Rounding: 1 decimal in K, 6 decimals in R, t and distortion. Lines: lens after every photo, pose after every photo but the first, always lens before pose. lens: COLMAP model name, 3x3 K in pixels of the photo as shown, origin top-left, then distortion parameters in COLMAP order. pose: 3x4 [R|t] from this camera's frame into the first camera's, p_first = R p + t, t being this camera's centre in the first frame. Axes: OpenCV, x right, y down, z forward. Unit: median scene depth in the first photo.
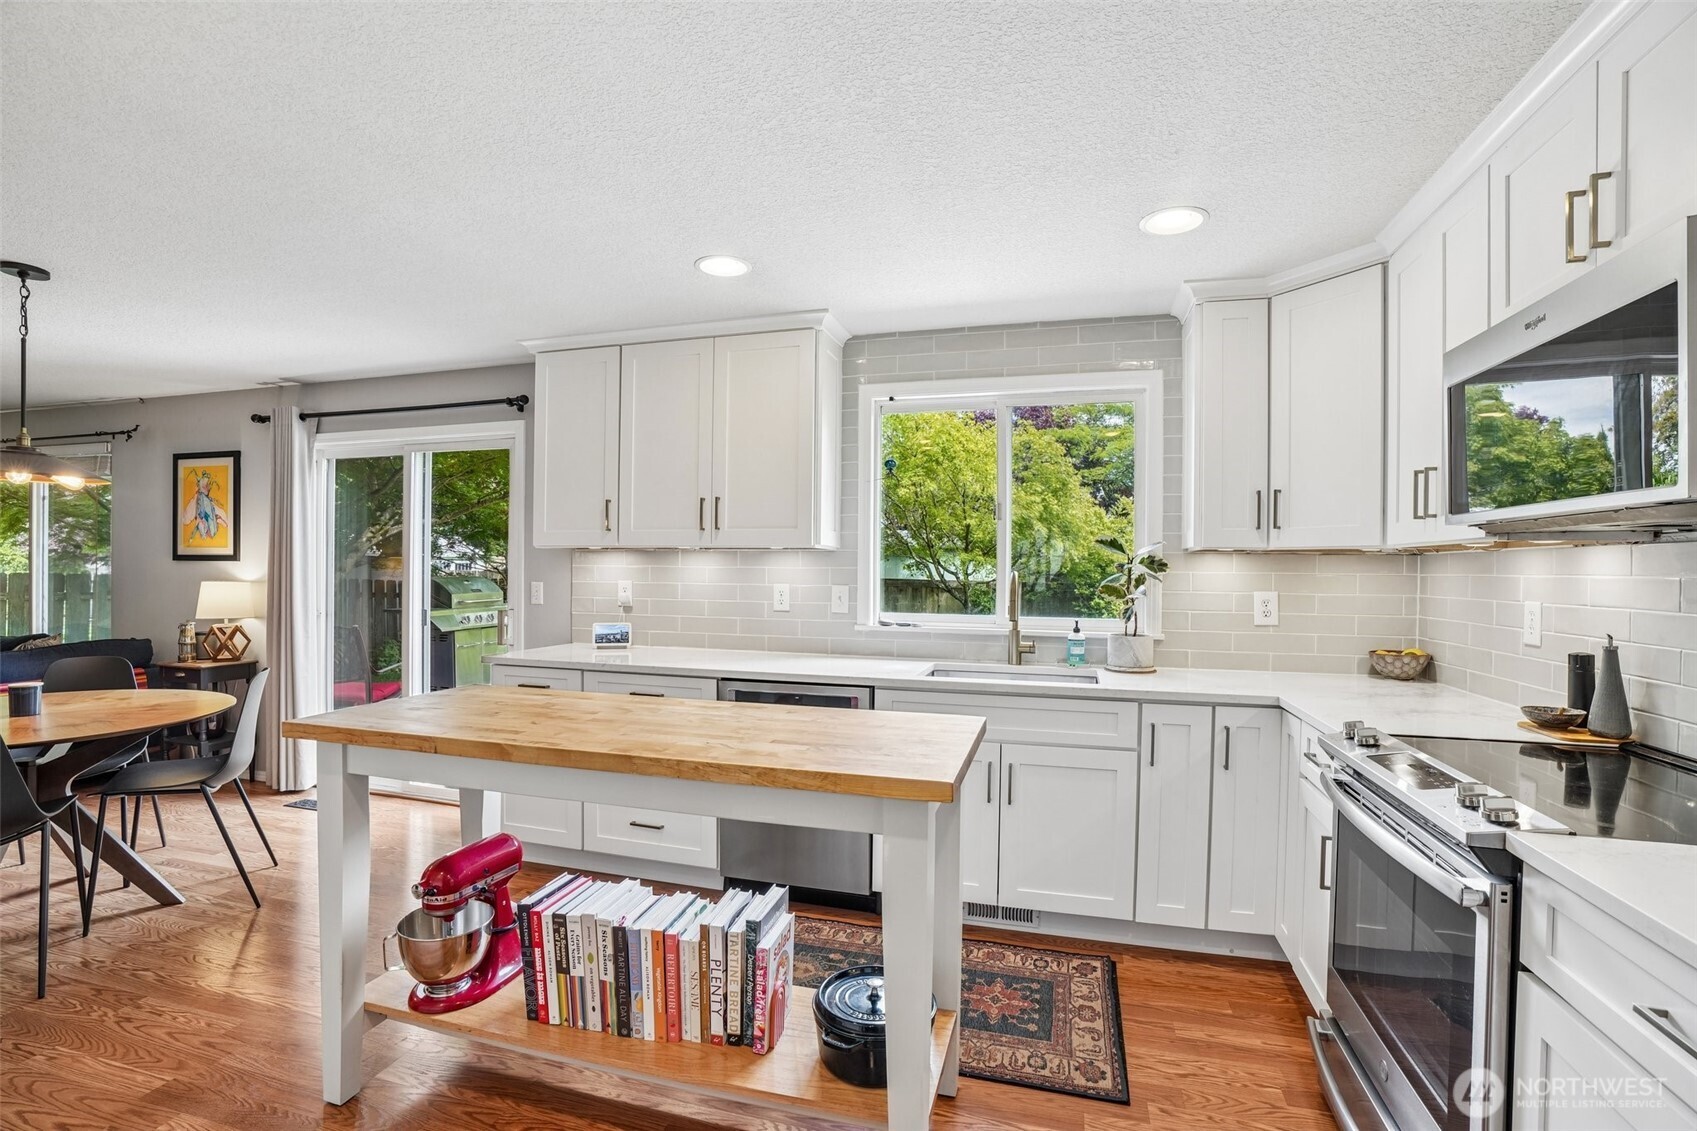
lens RADIAL K [[787.7, 0, 850.5], [0, 787.7, 580.5], [0, 0, 1]] dist [-0.059900, 0.021943]
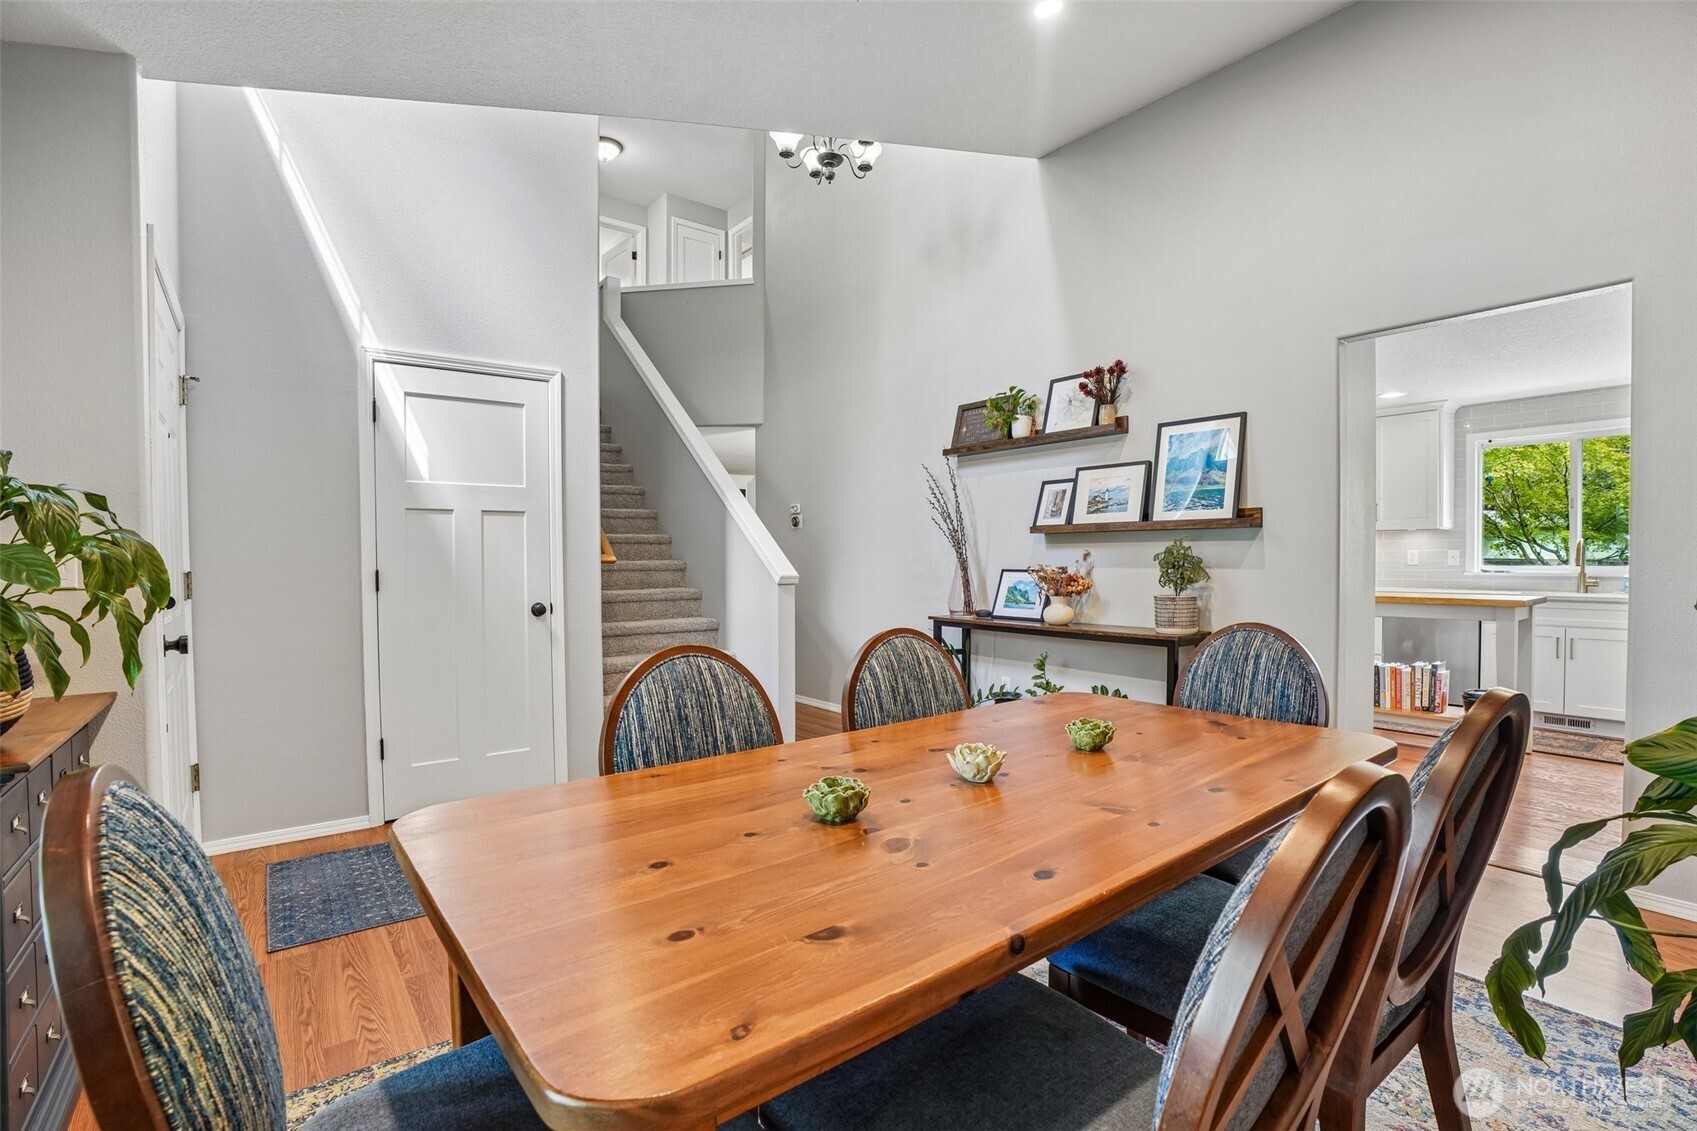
lens RADIAL K [[787.7, 0, 840.1], [0, 787.7, 574.3], [0, 0, 1]] dist [-0.059900, 0.021943]
pose [[0.805537, -0.000262, -0.592546, -0.118983], [0.002683, 0.999991, 0.003204, 0.058041], [0.592540, -0.004171, 0.805531, -1.335736]]
